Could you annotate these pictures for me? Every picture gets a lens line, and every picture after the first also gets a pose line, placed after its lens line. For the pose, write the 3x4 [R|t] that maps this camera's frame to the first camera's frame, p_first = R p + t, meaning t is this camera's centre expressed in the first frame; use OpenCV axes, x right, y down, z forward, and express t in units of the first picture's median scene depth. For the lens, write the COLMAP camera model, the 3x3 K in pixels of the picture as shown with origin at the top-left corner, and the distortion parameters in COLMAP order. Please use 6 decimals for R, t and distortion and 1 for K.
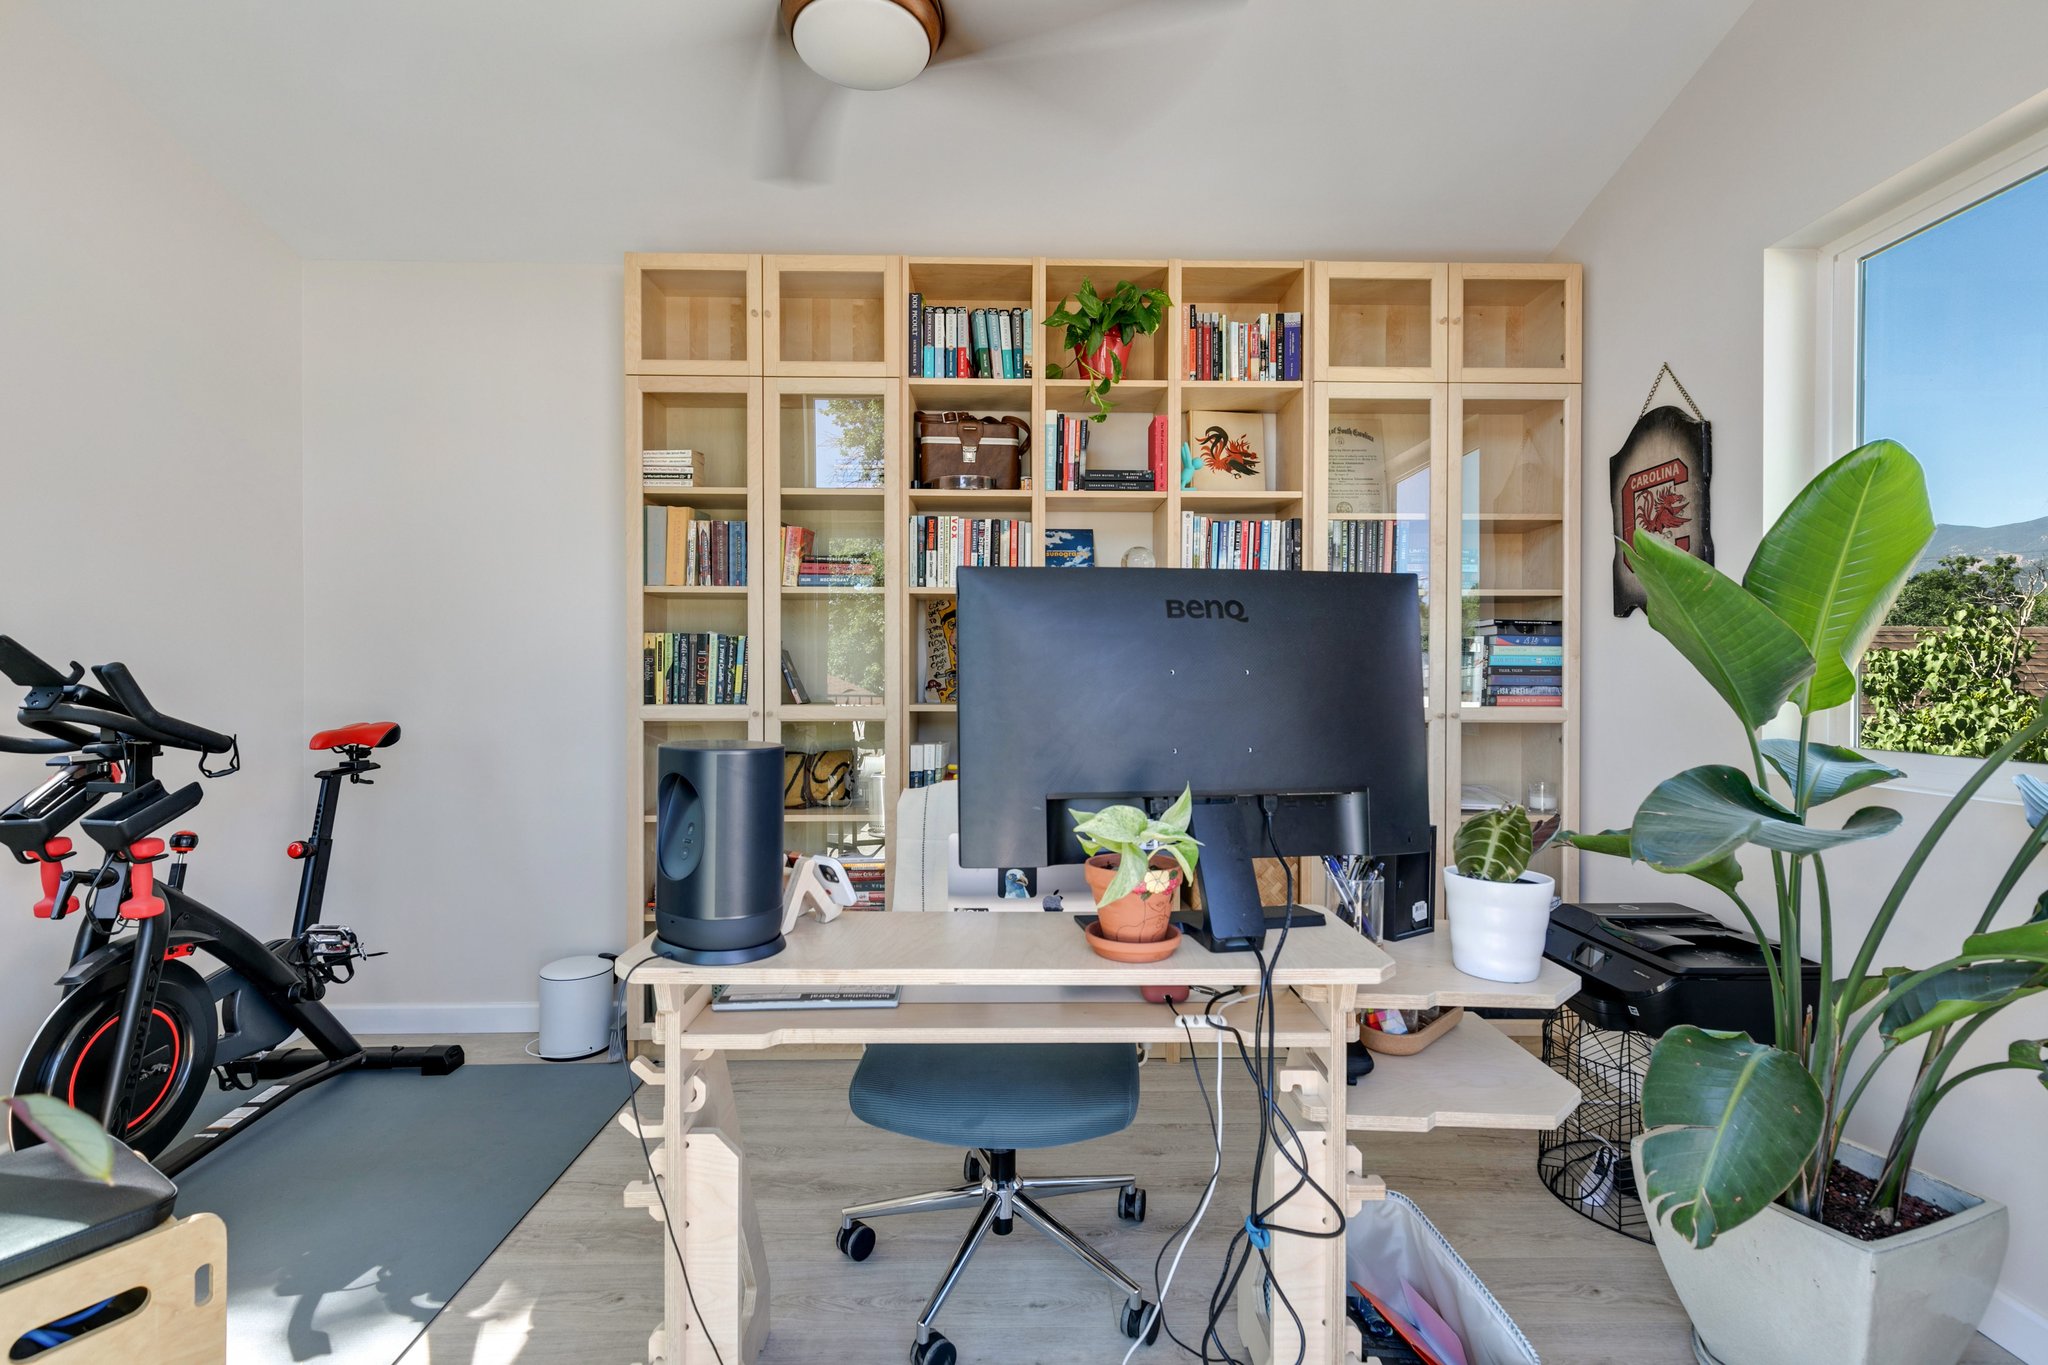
lens RADIAL K [[920.1, 0, 1030.8], [0, 920.1, 674.1], [0, 0, 1]] dist [0.007432, -0.001200]
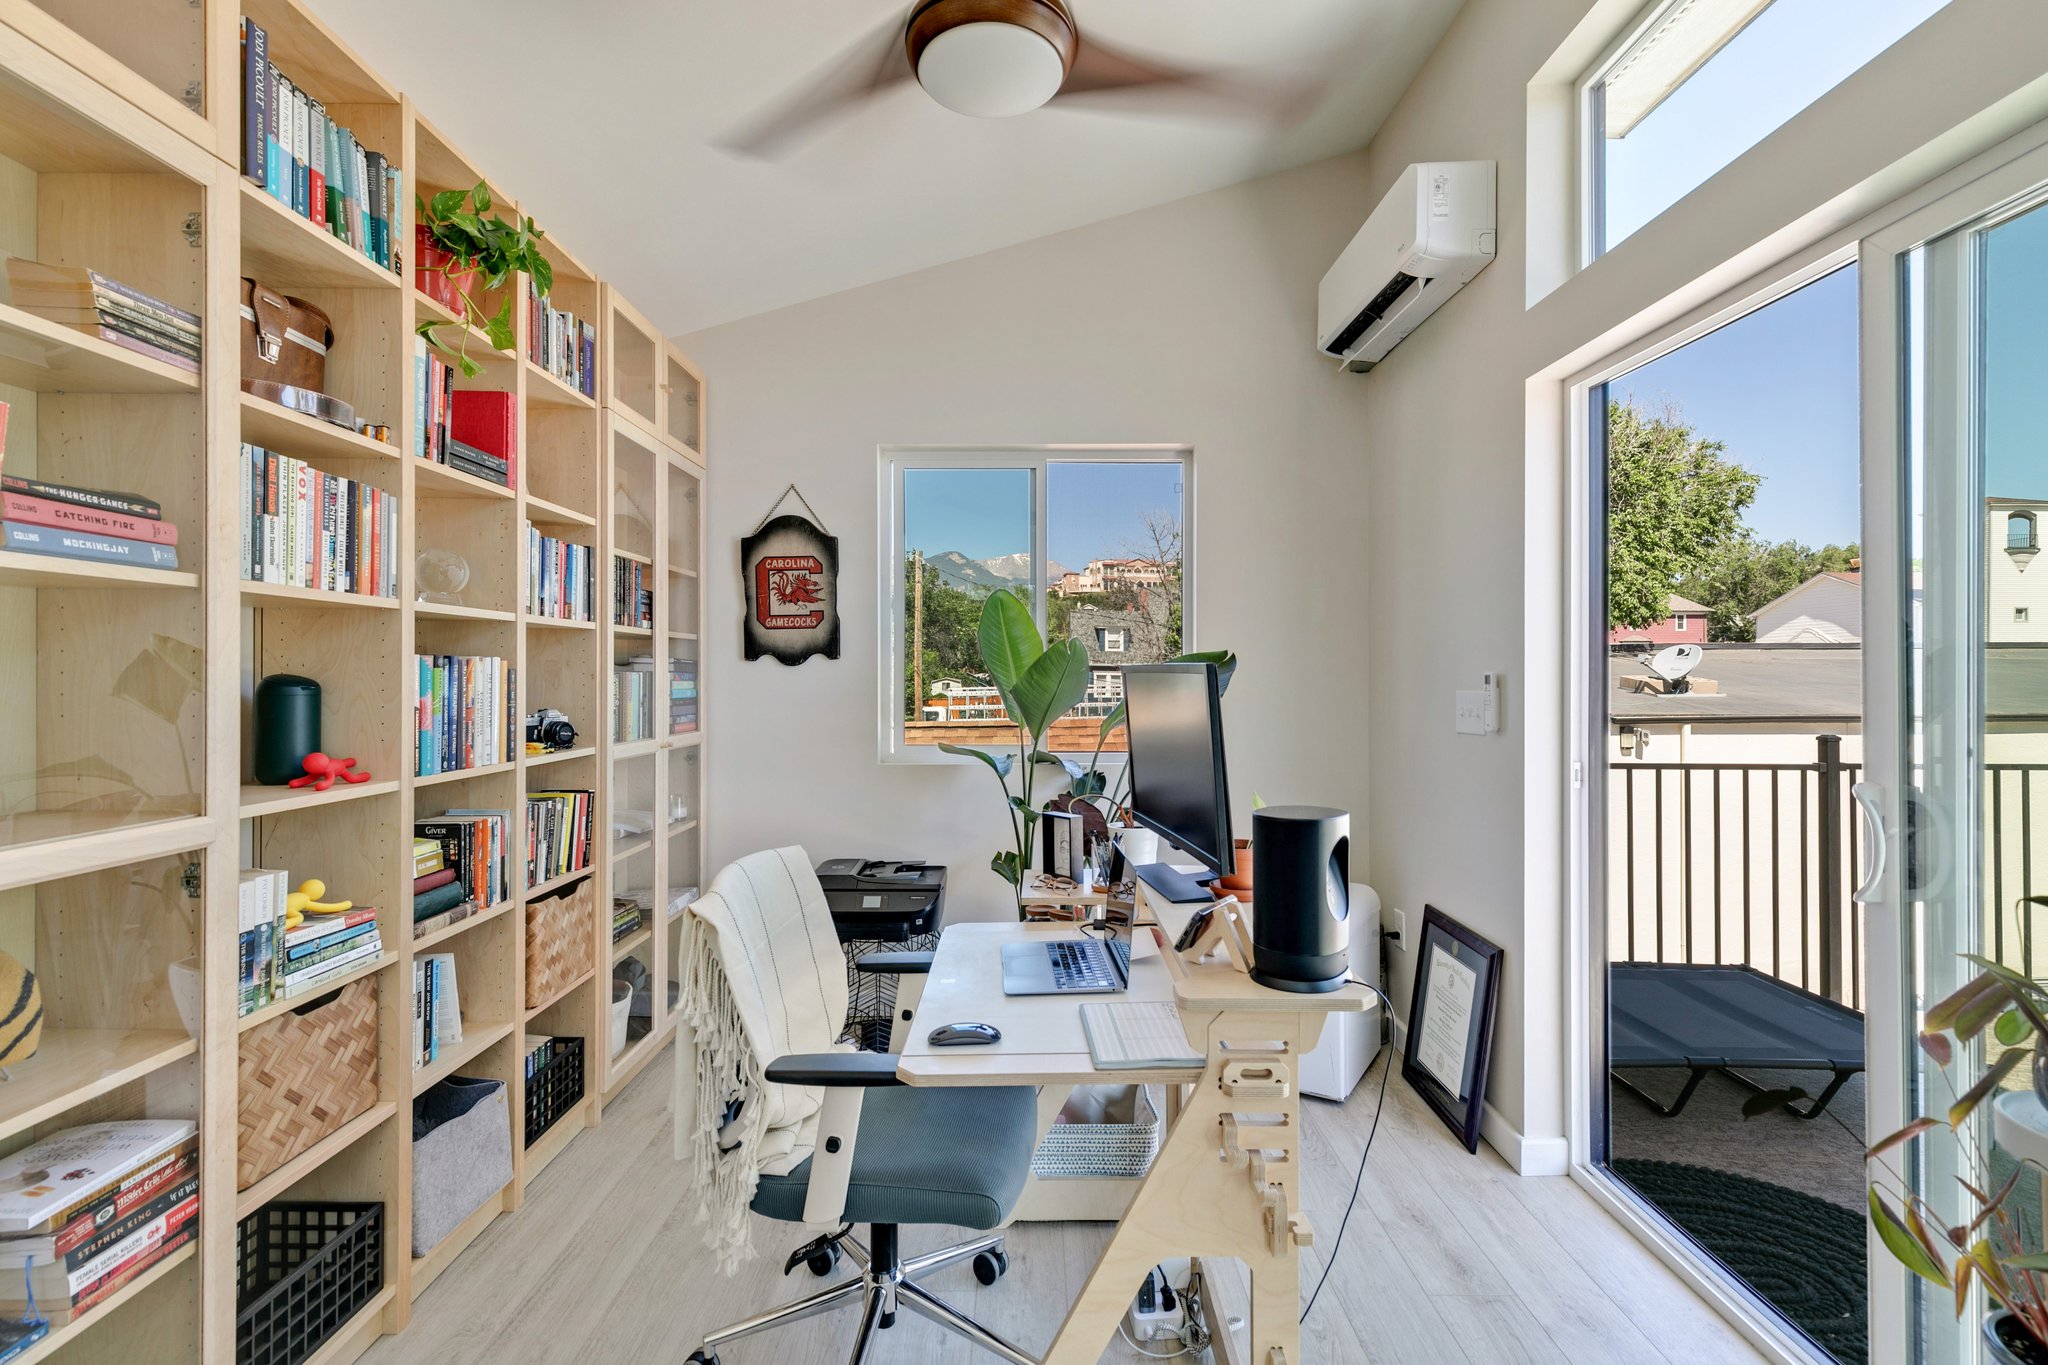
lens RADIAL K [[920.1, 0, 1028.2], [0, 920.1, 682.4], [0, 0, 1]] dist [0.007432, -0.001200]
pose [[0.023741, -0.009356, 0.999674, -0.643316], [0.000321, 0.999956, 0.009351, -0.041166], [-0.999718, 0.000099, 0.023743, 0.542106]]
